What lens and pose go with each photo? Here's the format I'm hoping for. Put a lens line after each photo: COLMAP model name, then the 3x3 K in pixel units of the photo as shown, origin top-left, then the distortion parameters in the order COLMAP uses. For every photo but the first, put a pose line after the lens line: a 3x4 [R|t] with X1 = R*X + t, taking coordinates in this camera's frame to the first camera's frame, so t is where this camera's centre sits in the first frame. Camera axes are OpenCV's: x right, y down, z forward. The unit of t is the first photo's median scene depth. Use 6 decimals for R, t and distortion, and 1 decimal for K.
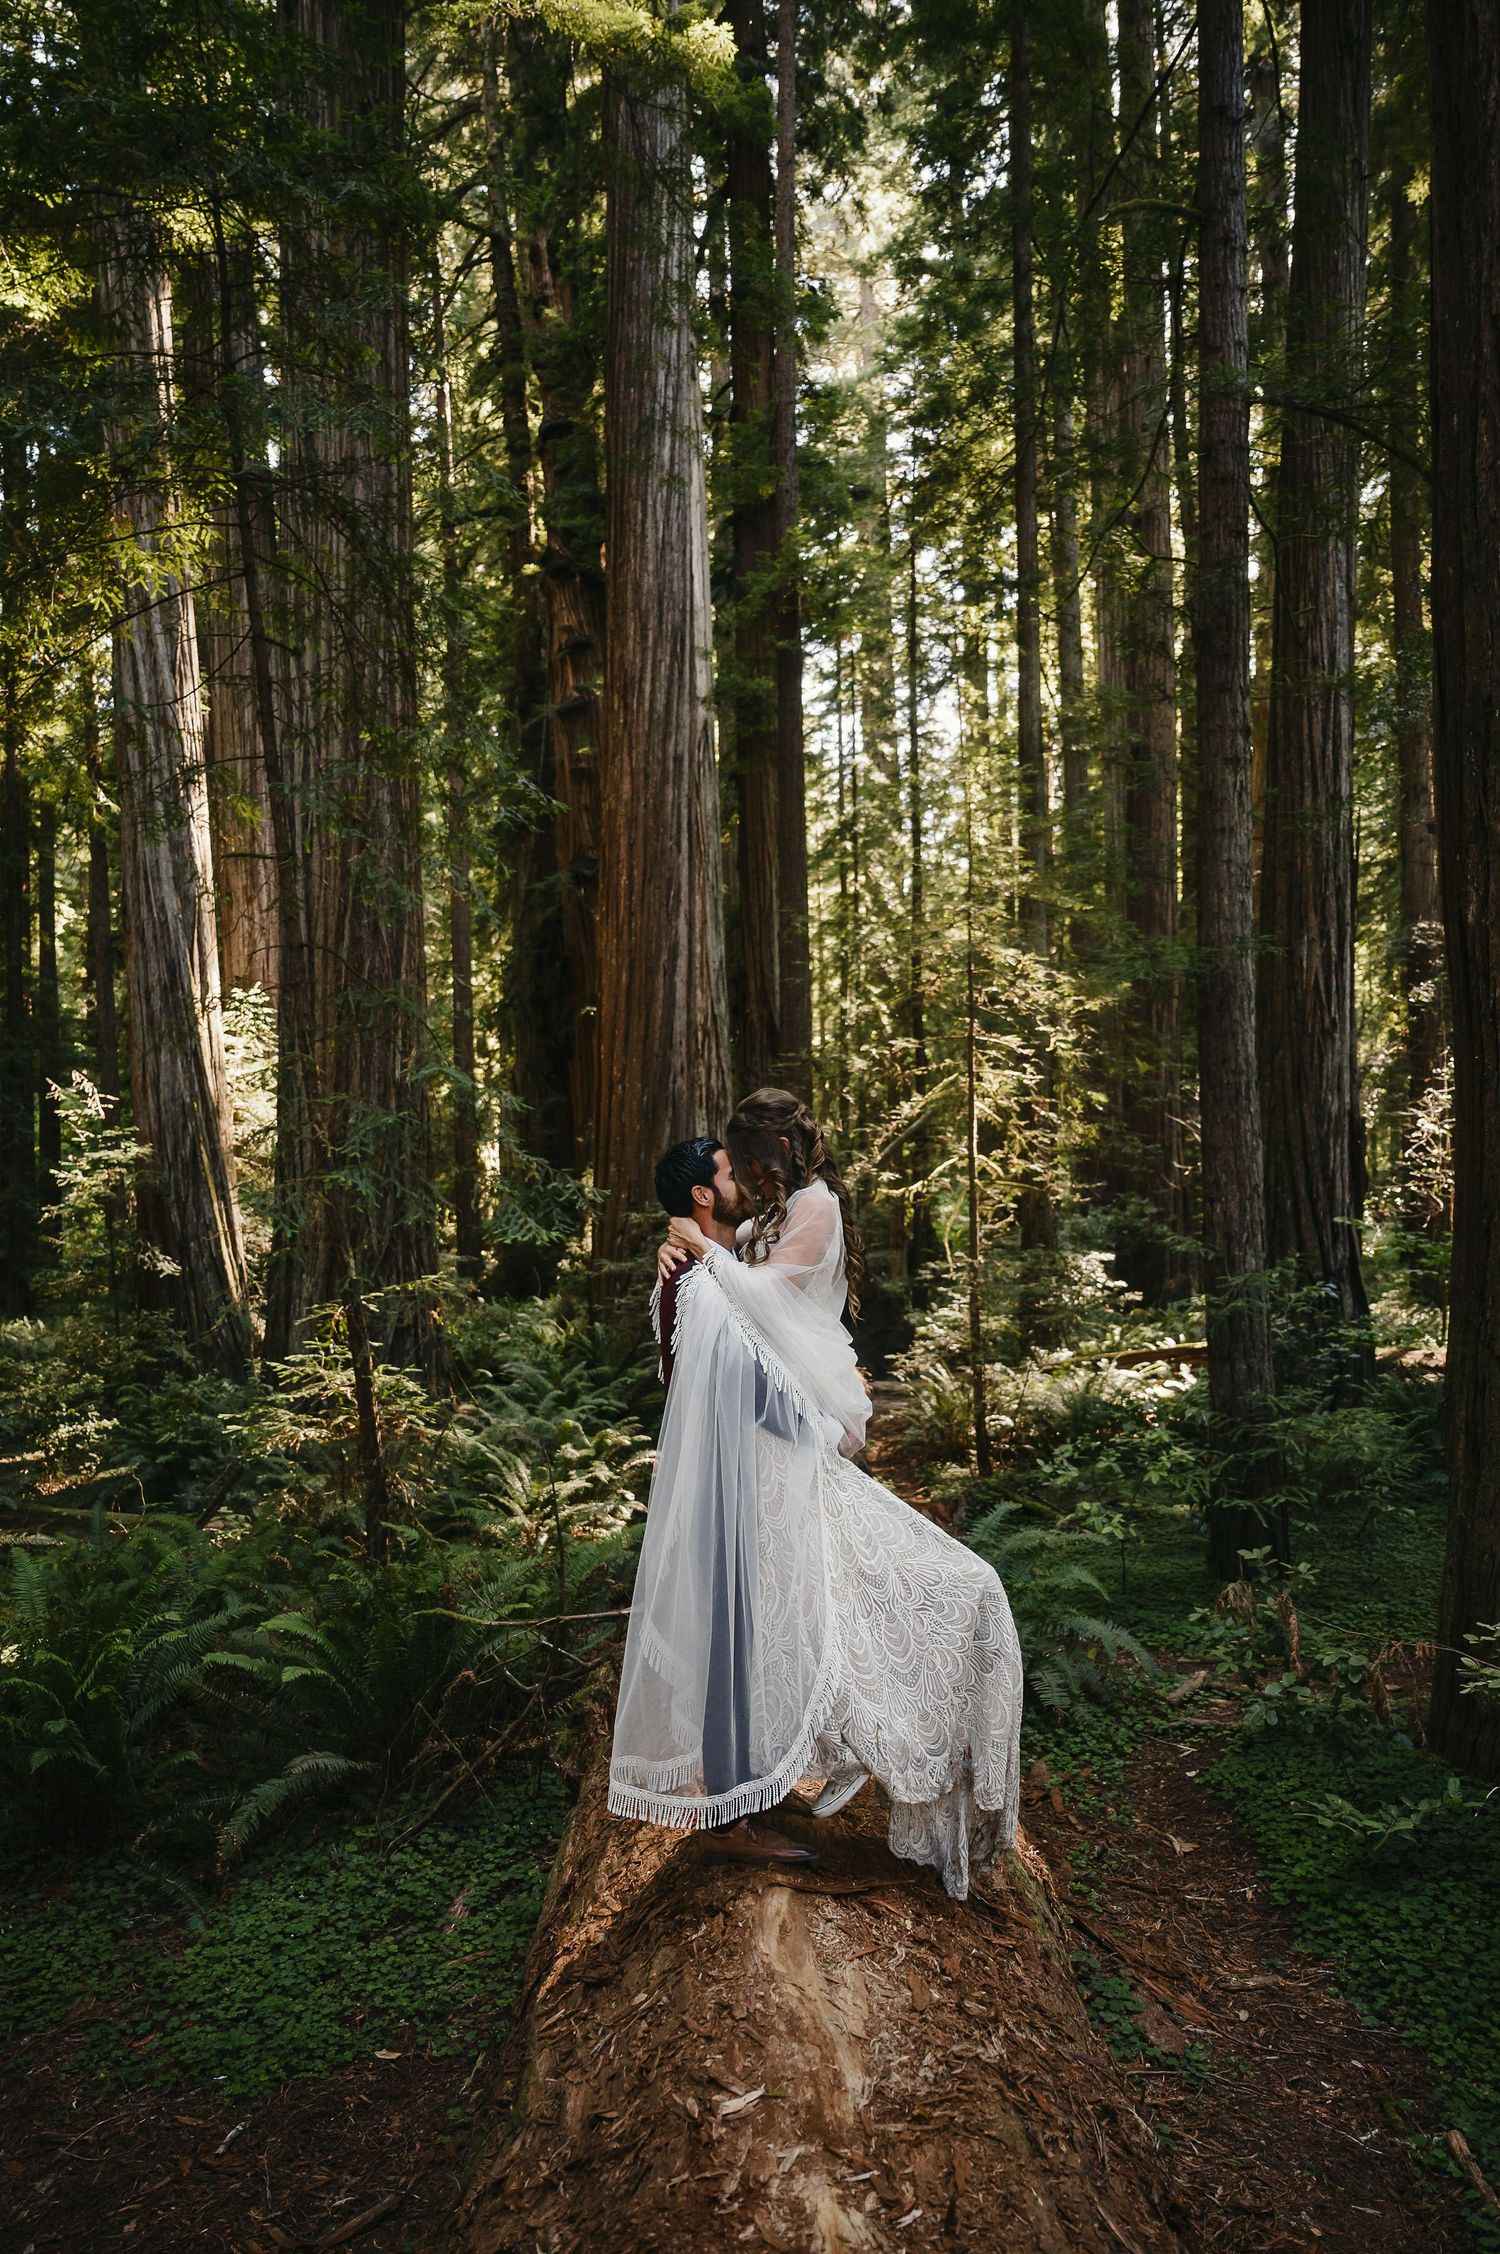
lens RADIAL K [[1759.7, 0, 755.0], [0, 1759.7, 1188.2], [0, 0, 1]] dist [0.000261, -0.000793]
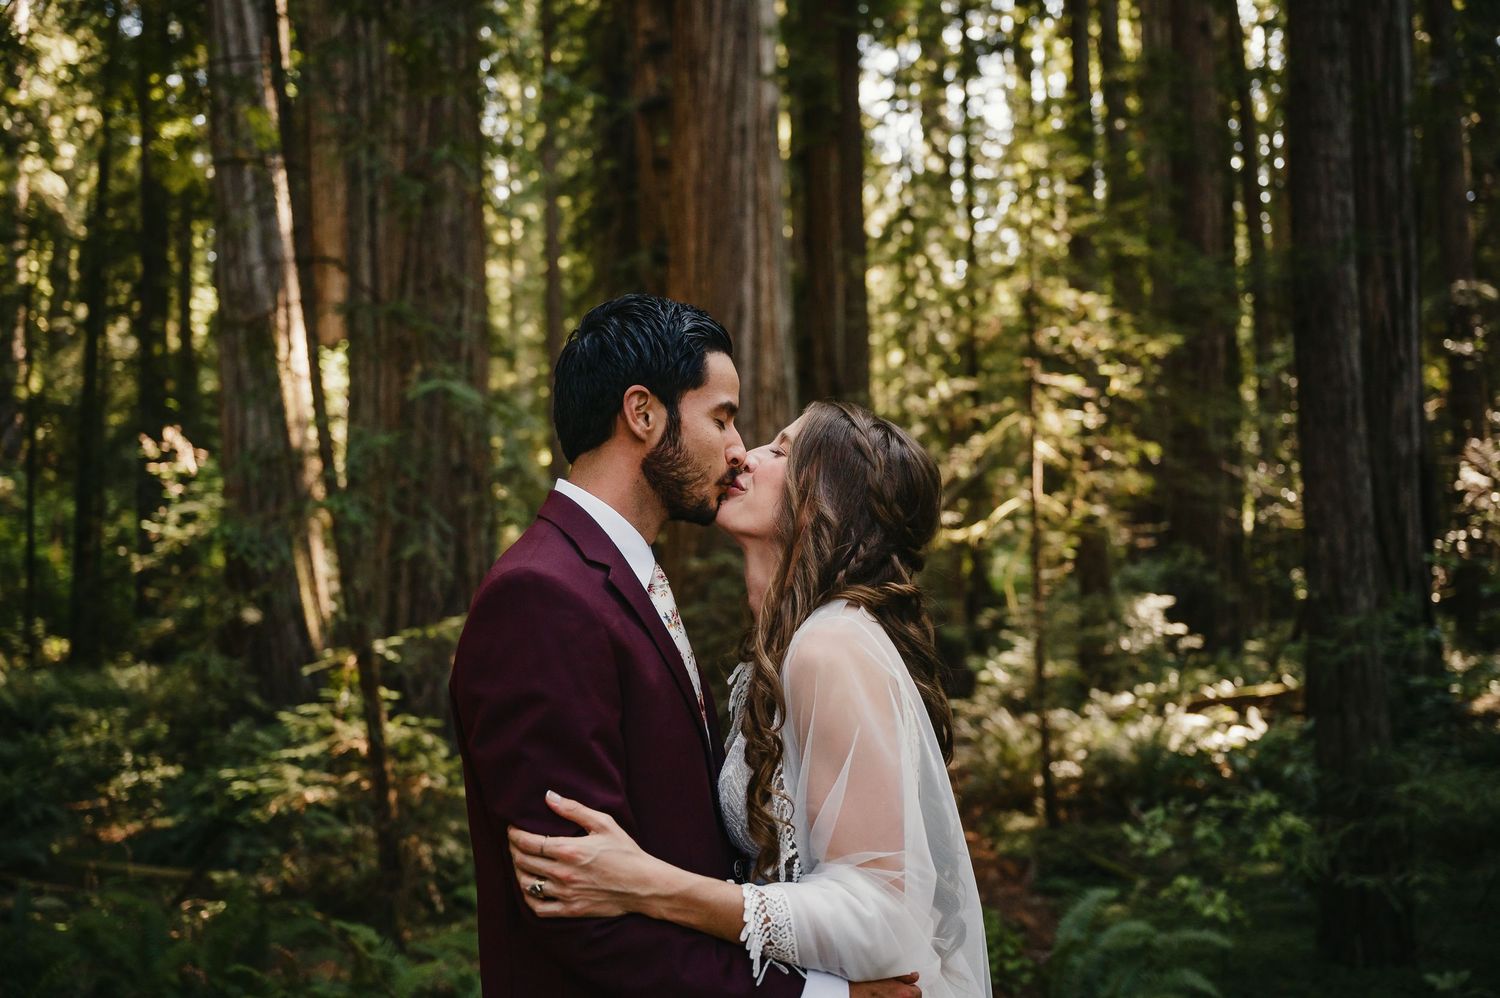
lens RADIAL K [[1482.2, 0, 750.0], [0, 1482.2, 499.0], [0, 0, 1]] dist [0.017439, -0.022266]
pose [[0.998440, -0.007486, -0.055333, 0.009670], [0.005495, 0.999335, -0.036051, 0.010036], [0.055566, 0.035691, 0.997817, 0.151299]]
